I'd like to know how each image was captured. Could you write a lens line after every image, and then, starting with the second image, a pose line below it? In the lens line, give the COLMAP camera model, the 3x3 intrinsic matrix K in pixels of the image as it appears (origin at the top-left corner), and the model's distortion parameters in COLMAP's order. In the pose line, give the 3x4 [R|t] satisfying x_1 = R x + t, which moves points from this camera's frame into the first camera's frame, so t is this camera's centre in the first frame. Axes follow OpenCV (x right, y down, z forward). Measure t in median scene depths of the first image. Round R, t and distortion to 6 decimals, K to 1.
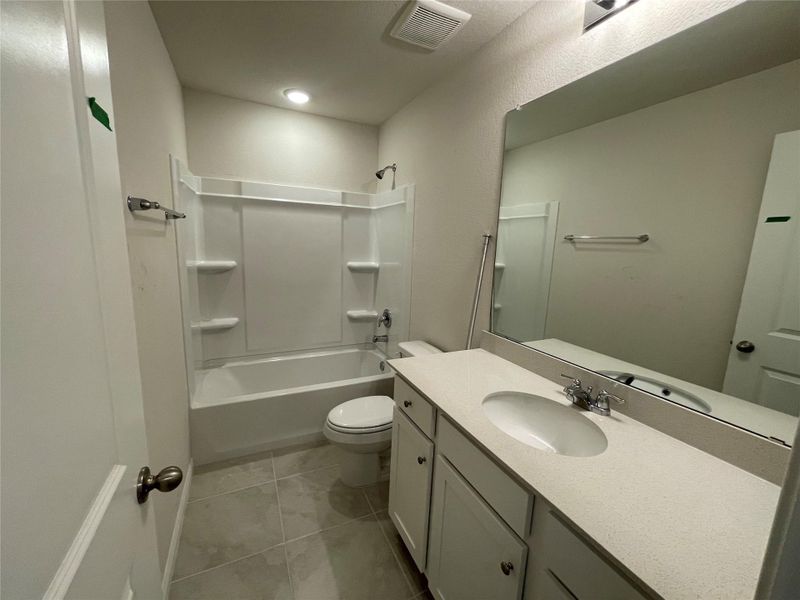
lens RADIAL K [[319.1, 0, 400.0], [0, 319.1, 300.0], [0, 0, 1]] dist [-0.000356, -0.000043]
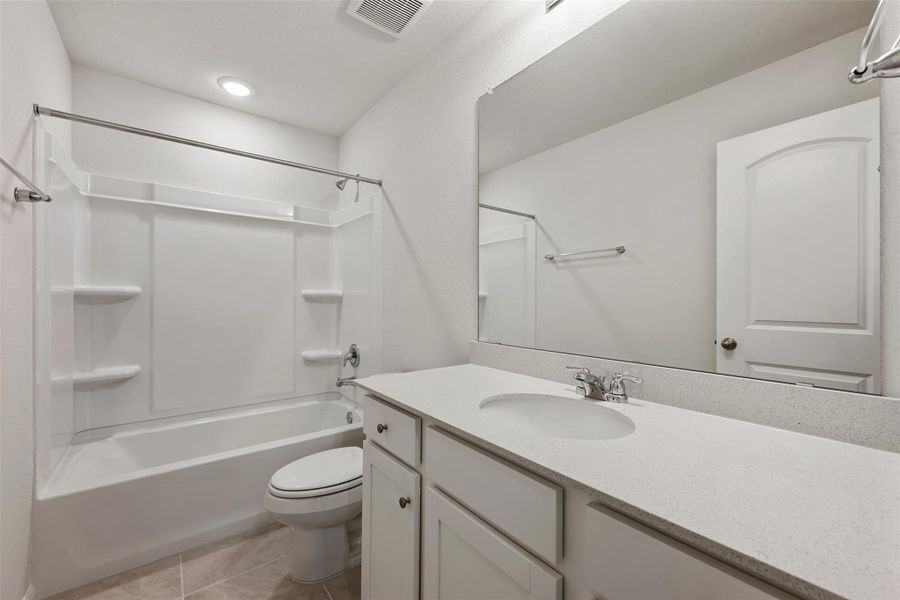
lens RADIAL K [[357.9, 0, 448.4], [0, 357.9, 302.1], [0, 0, 1]] dist [0.001624, -0.000433]
pose [[0.976261, -0.034221, 0.213878, 0.003608], [0.068006, 0.985935, -0.152666, 0.098516], [-0.205646, 0.163586, 0.964857, 0.067897]]
